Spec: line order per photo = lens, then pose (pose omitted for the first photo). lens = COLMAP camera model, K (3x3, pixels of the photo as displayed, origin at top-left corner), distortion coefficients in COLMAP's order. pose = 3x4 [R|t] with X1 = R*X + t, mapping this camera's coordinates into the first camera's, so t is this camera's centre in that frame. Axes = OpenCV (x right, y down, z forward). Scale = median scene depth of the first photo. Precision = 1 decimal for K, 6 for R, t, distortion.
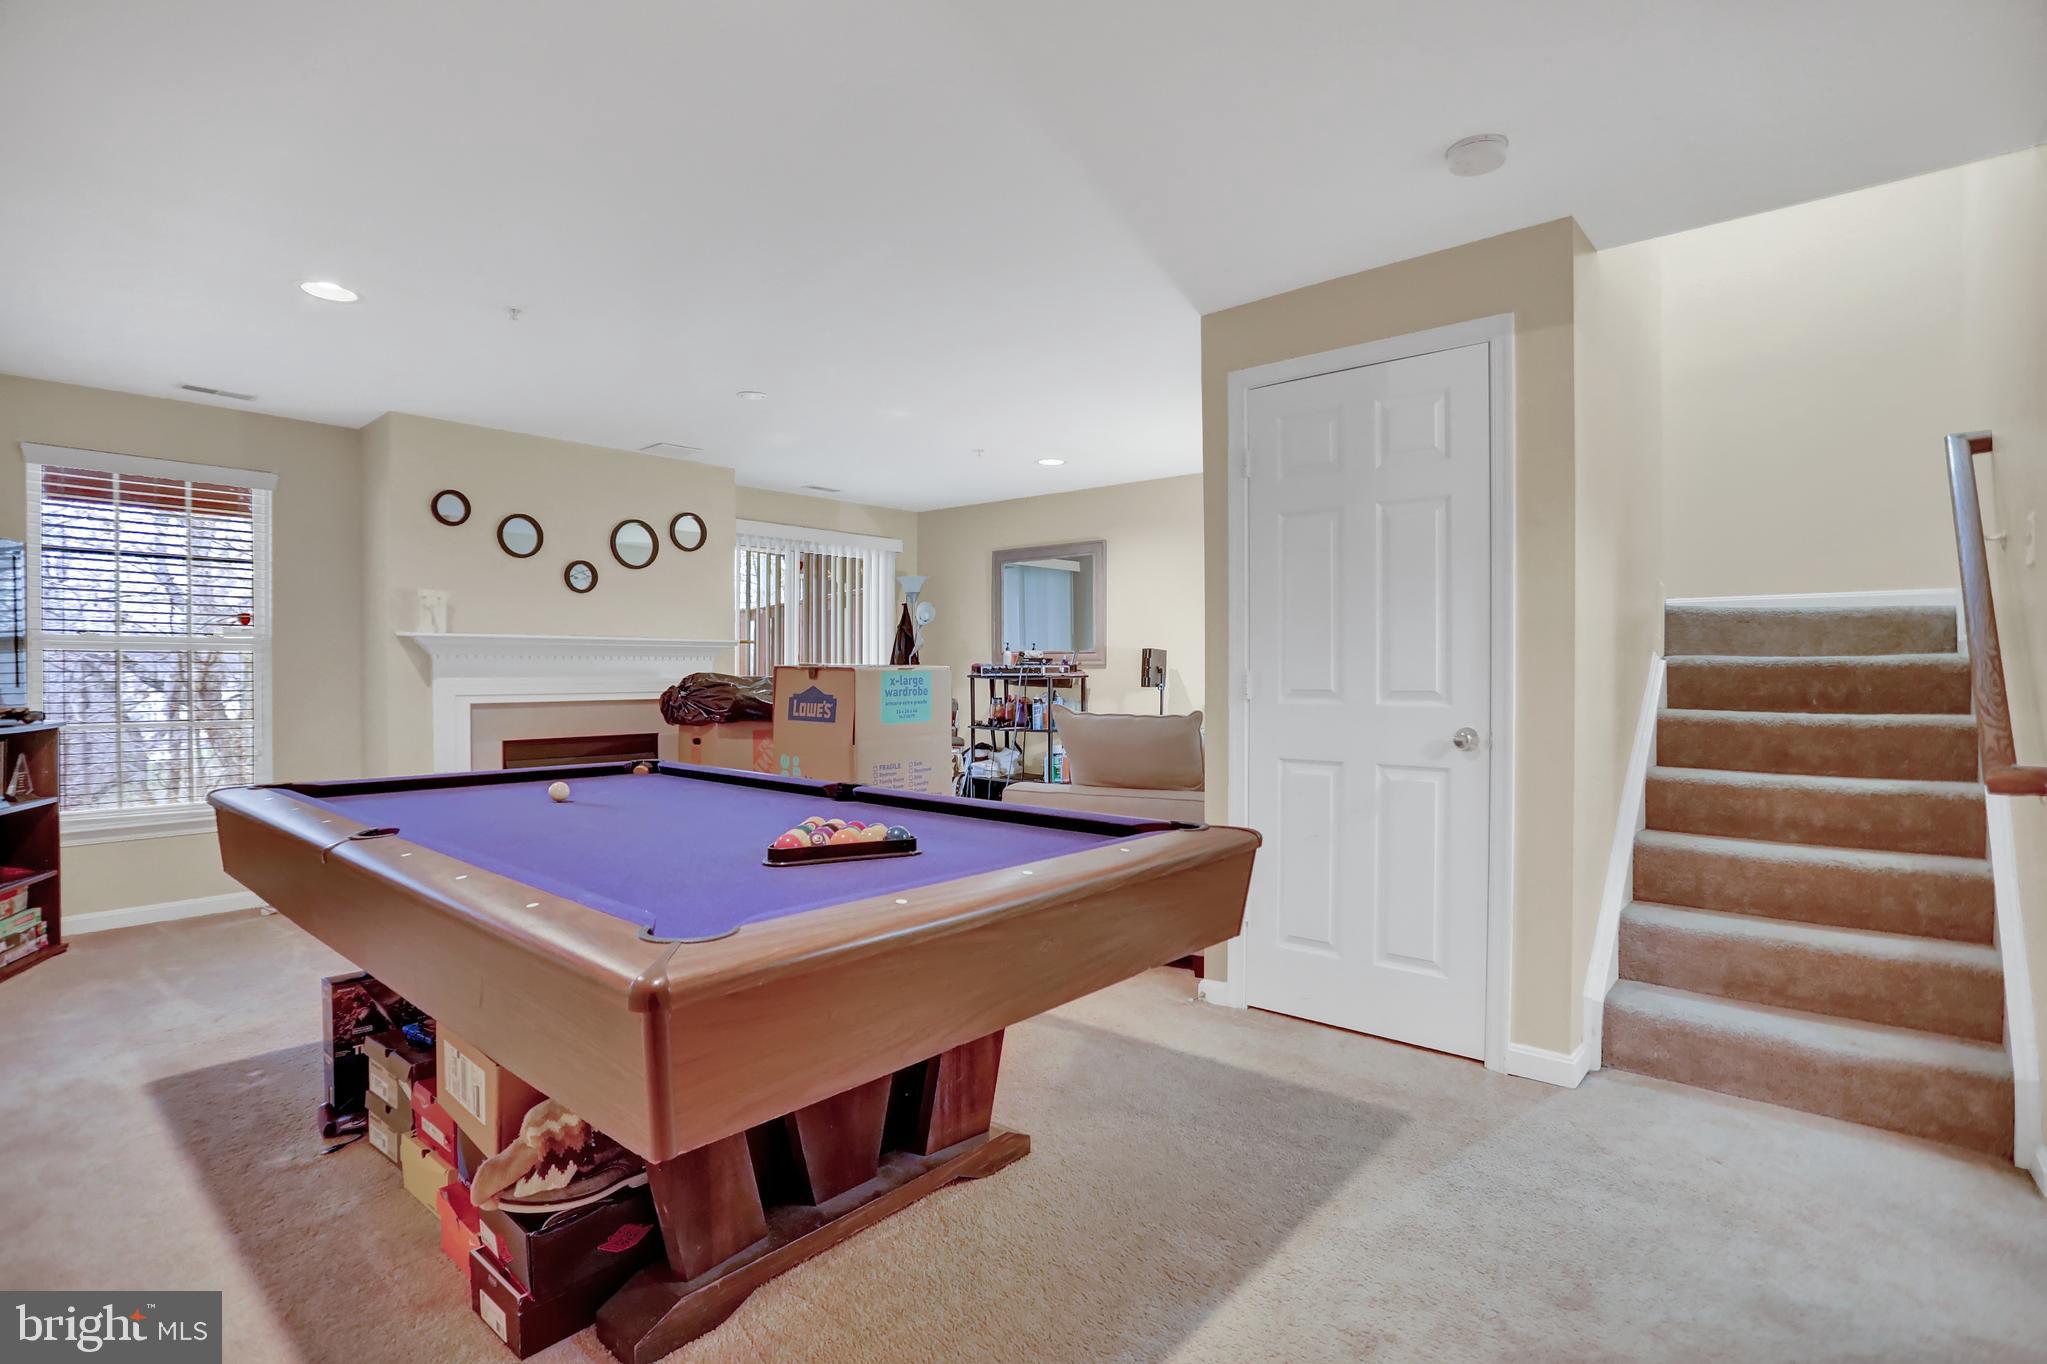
lens RADIAL K [[990.4, 0, 1012.6], [0, 990.4, 677.9], [0, 0, 1]] dist [-0.043686, 0.001126]
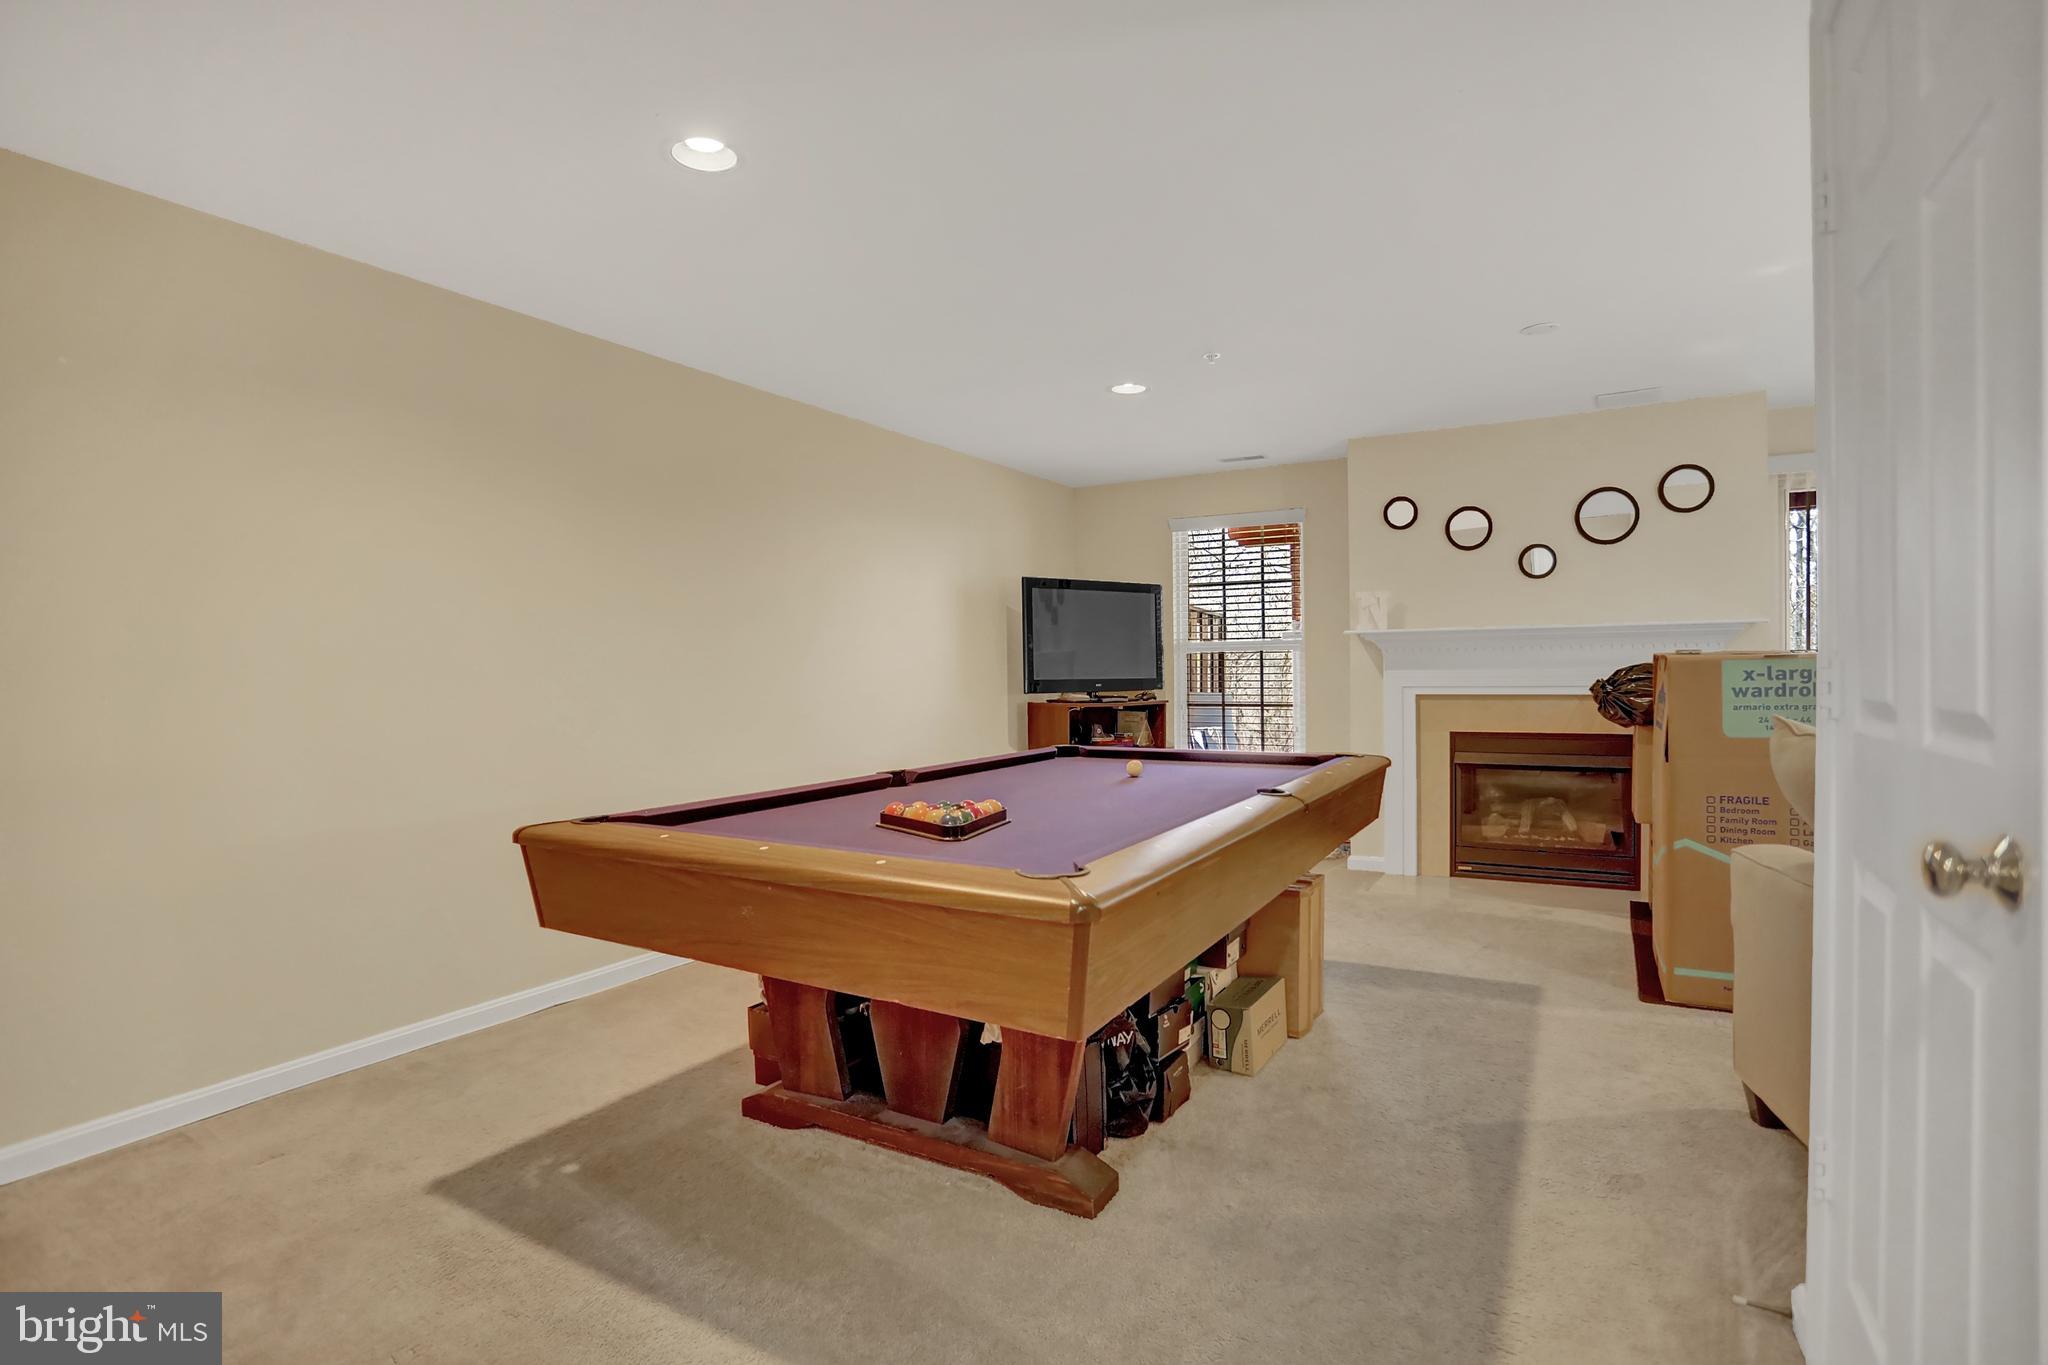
lens RADIAL K [[990.9, 0, 1013.1], [0, 990.9, 678.4], [0, 0, 1]] dist [-0.043686, 0.001126]
pose [[0.188223, 0.005146, -0.982113, 0.303923], [0.008780, 0.999938, 0.006922, -0.002089], [0.982087, -0.009926, 0.188166, 0.272372]]
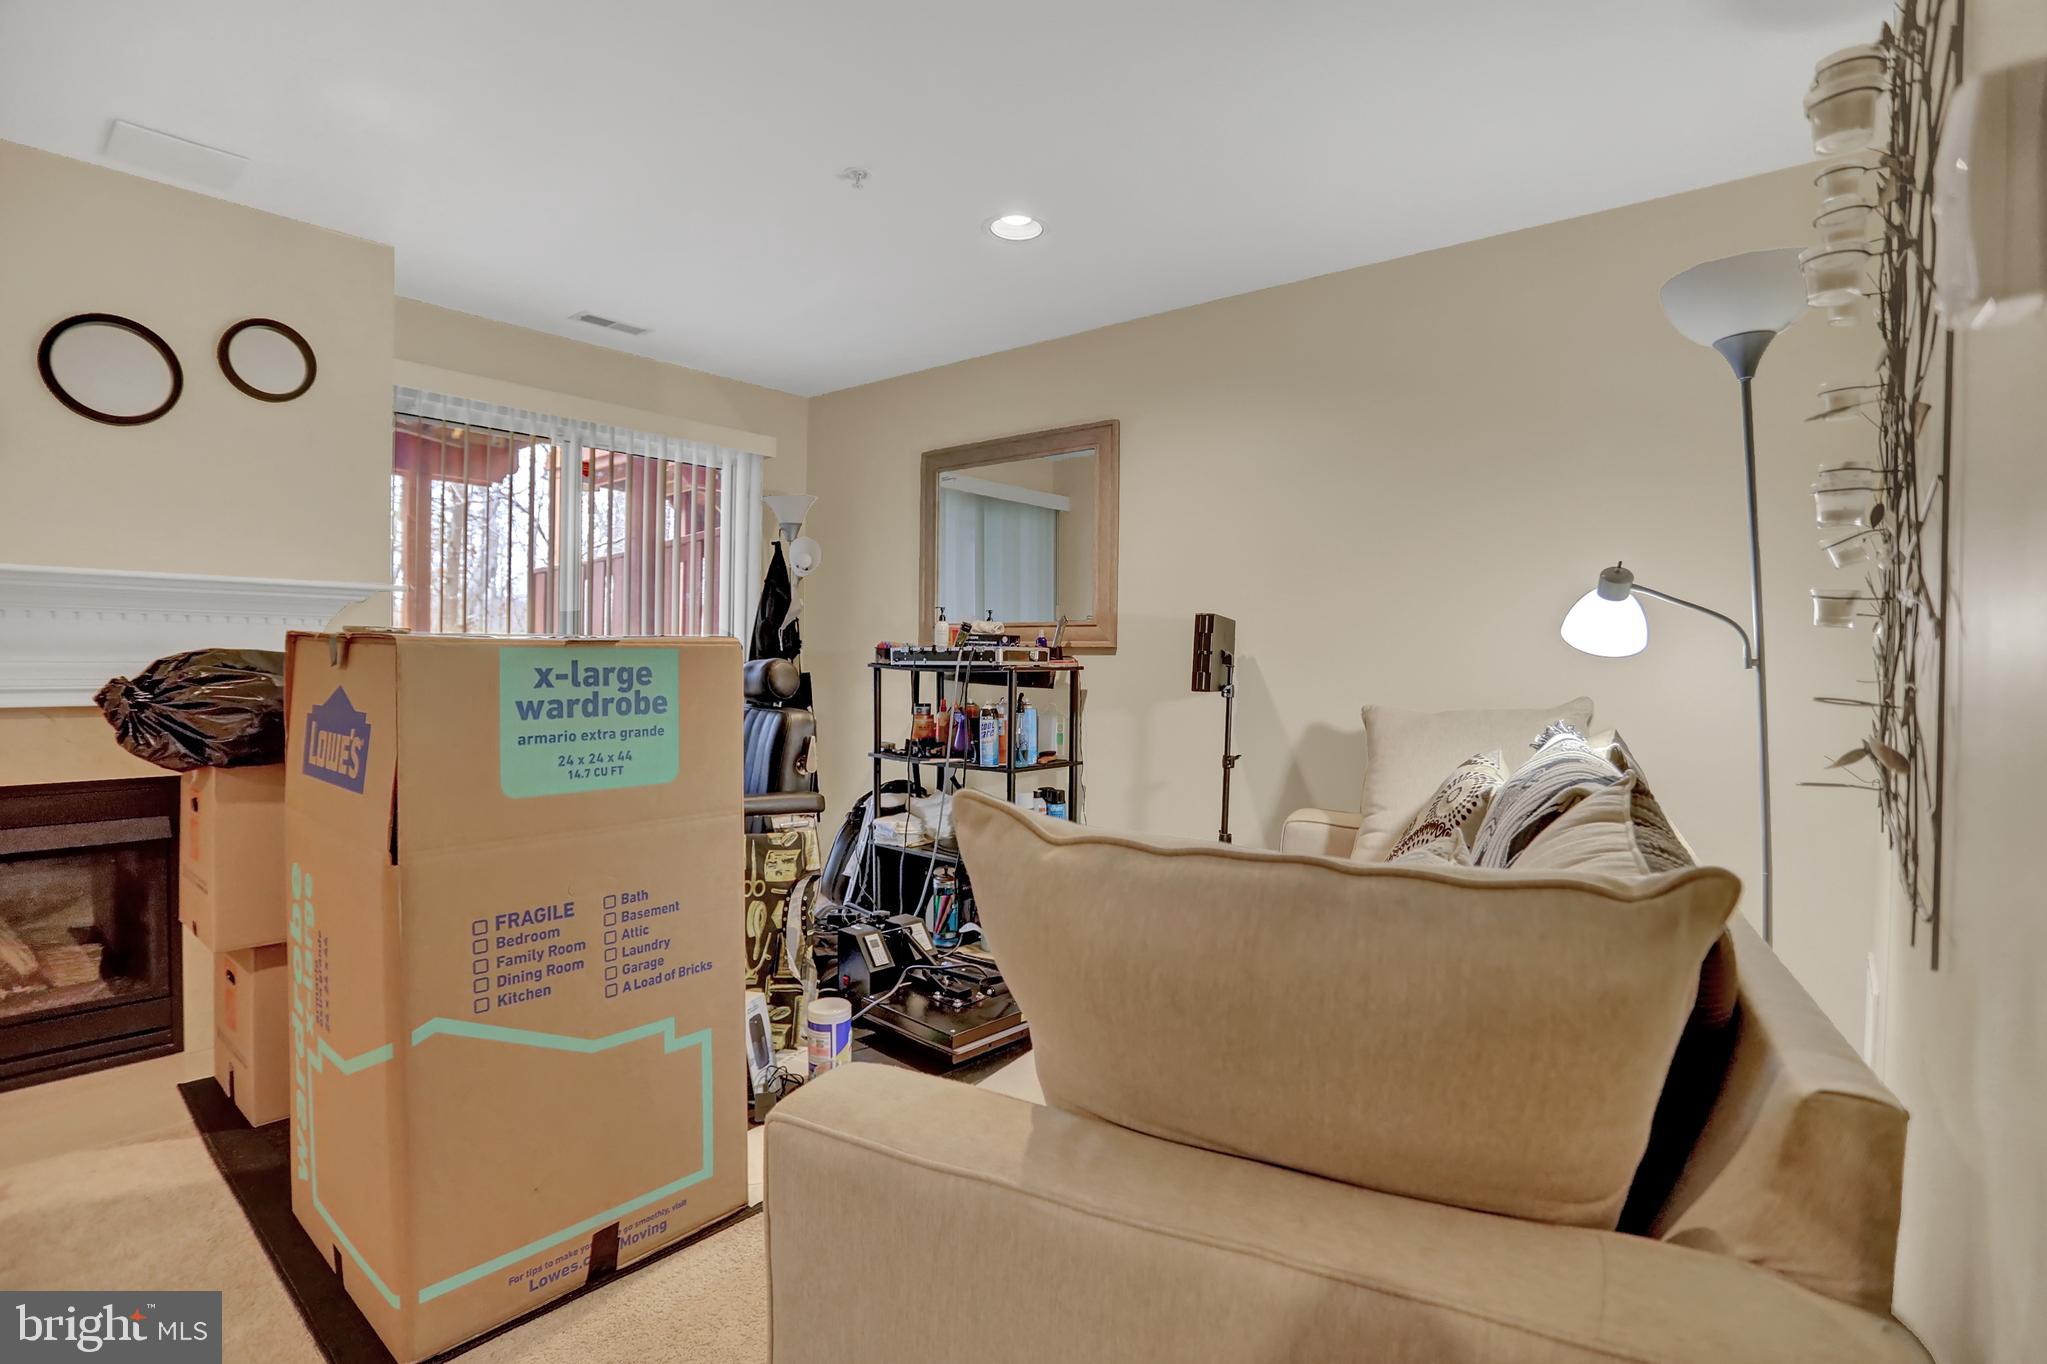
lens RADIAL K [[990.4, 0, 1012.6], [0, 990.4, 677.9], [0, 0, 1]] dist [-0.043686, 0.001126]
pose [[0.999779, 0.014017, 0.015667, 0.029014], [-0.014185, 0.999842, 0.010679, -0.001452], [-0.015515, -0.010899, 0.999820, 0.457265]]
